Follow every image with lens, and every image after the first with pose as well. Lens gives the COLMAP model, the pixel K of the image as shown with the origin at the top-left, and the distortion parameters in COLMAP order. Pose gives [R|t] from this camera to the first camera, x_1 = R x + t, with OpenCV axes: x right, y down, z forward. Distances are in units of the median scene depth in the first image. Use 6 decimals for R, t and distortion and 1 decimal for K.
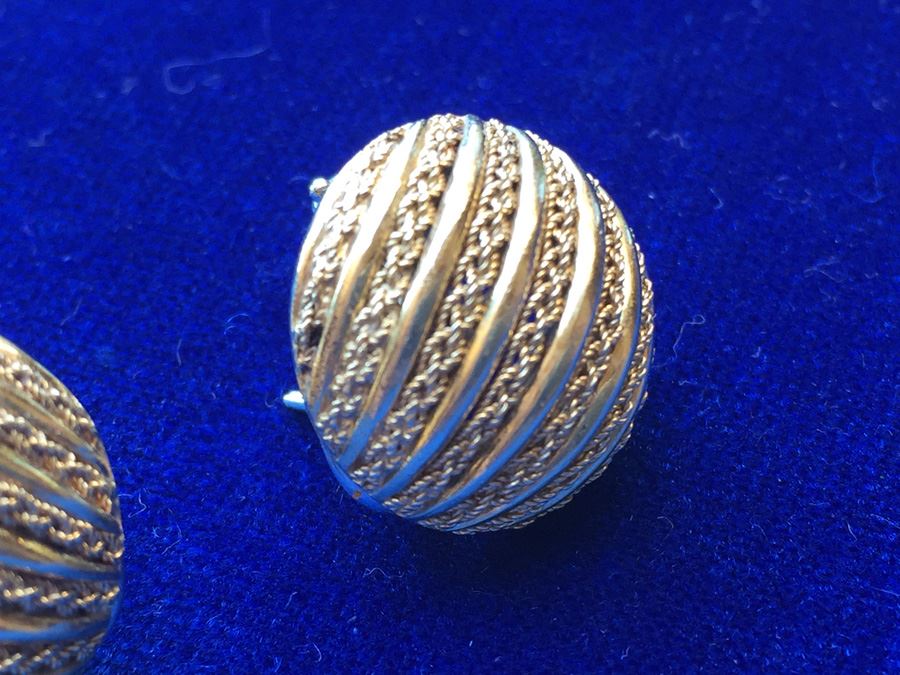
lens RADIAL K [[1568.3, 0, 447.8], [0, 1568.3, 334.8], [0, 0, 1]] dist [-0.000565, 0.000000]
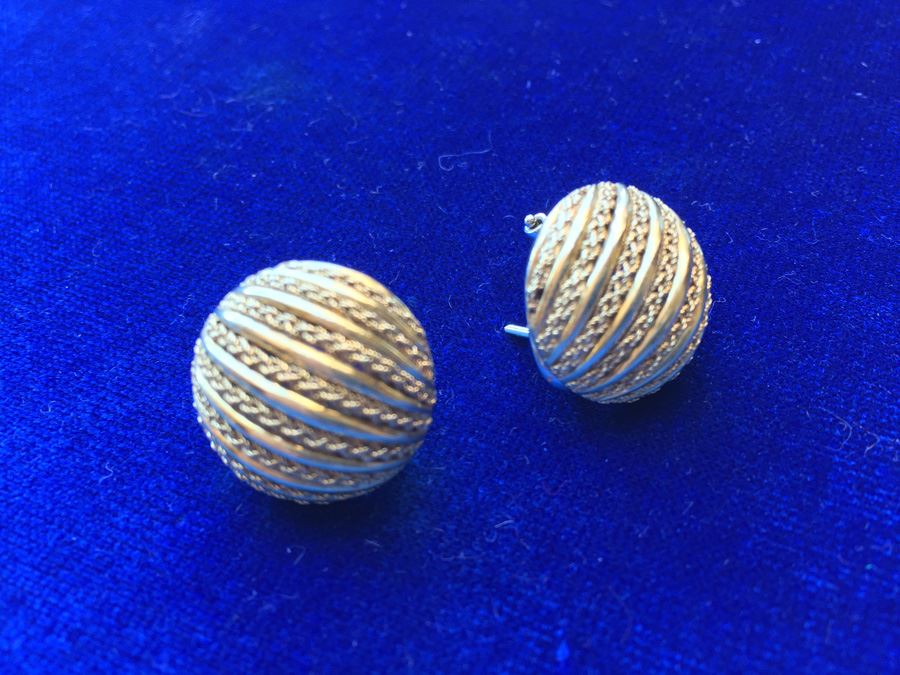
lens RADIAL K [[768.5, 0, 452.2], [0, 768.5, 330.5], [0, 0, 1]] dist [0.003342, -0.037315]
pose [[0.996284, 0.058730, -0.063004, -0.120765], [-0.057200, 0.998029, 0.025830, 0.025195], [0.064396, -0.022131, 0.997679, 0.057111]]
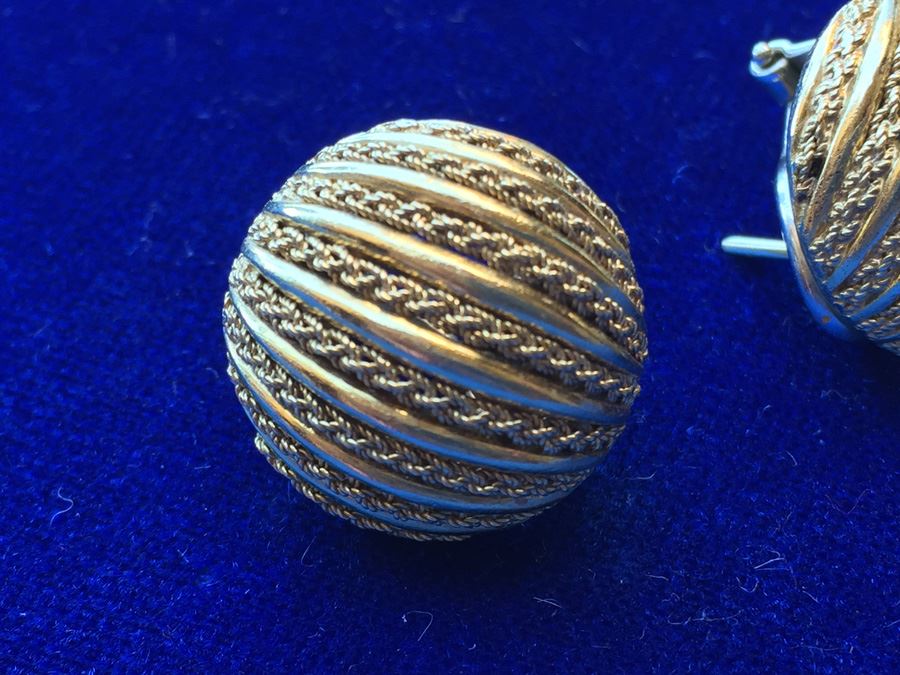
lens RADIAL K [[1568.3, 0, 448.6], [0, 1568.3, 339.5], [0, 0, 1]] dist [-0.000565, 0.000000]
pose [[0.999033, 0.028591, -0.033410, -0.284555], [-0.028185, 0.999524, 0.012537, 0.109117], [0.033752, -0.011583, 0.999363, -0.110983]]
